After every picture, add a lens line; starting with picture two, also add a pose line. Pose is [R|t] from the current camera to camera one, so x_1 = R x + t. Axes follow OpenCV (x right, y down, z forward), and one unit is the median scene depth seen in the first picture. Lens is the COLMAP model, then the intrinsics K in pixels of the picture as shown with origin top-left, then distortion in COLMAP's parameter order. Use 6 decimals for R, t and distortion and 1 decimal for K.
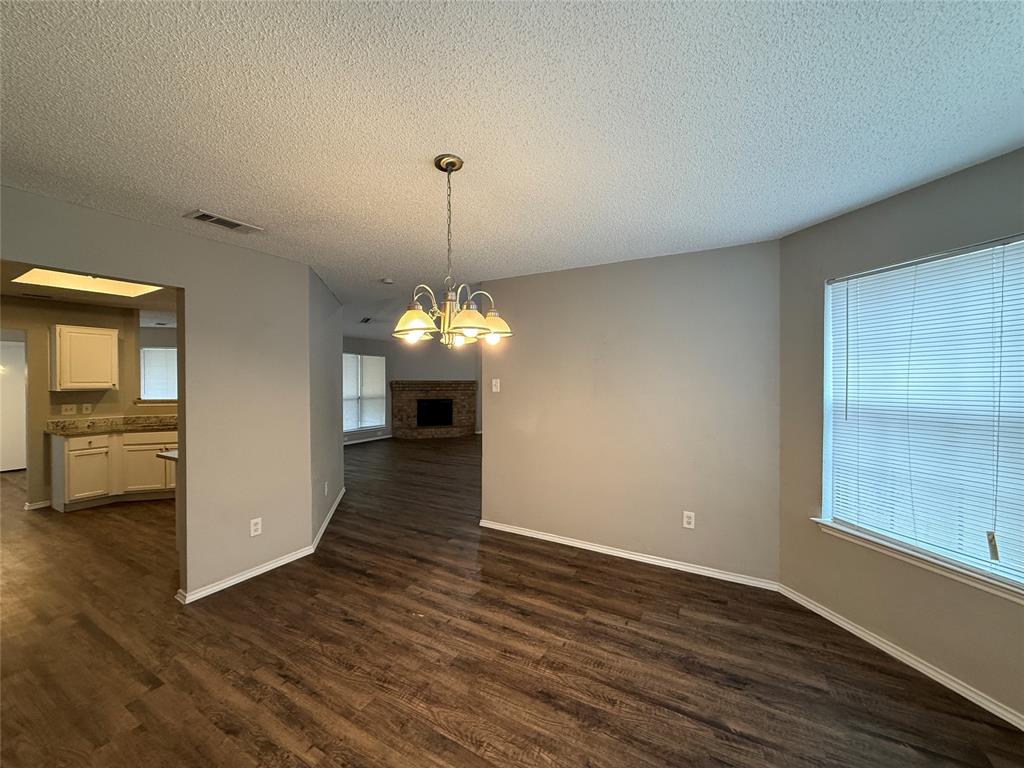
lens RADIAL K [[407.9, 0, 511.4], [0, 407.9, 382.4], [0, 0, 1]] dist [0.000079, 0.000406]
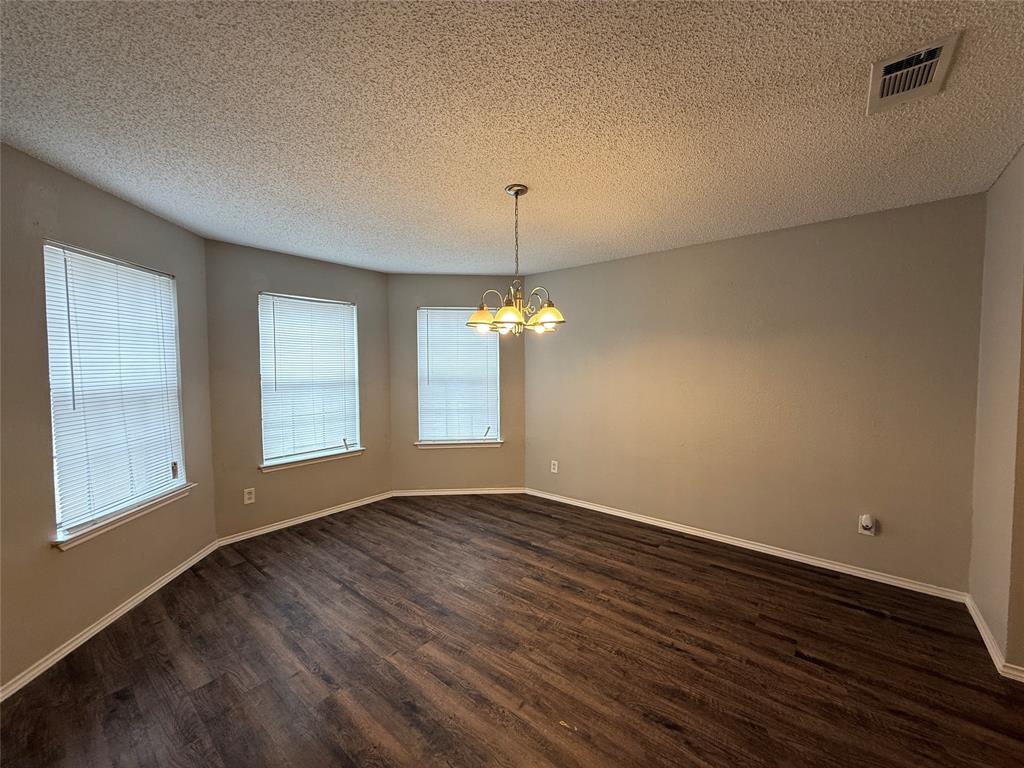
lens RADIAL K [[407.9, 0, 511.4], [0, 407.9, 382.4], [0, 0, 1]] dist [0.000079, 0.000406]
pose [[-0.986547, 0.000344, 0.163480, -0.286445], [0.009135, 0.998551, 0.053026, -0.005807], [-0.163225, 0.053806, -0.985121, 1.892986]]
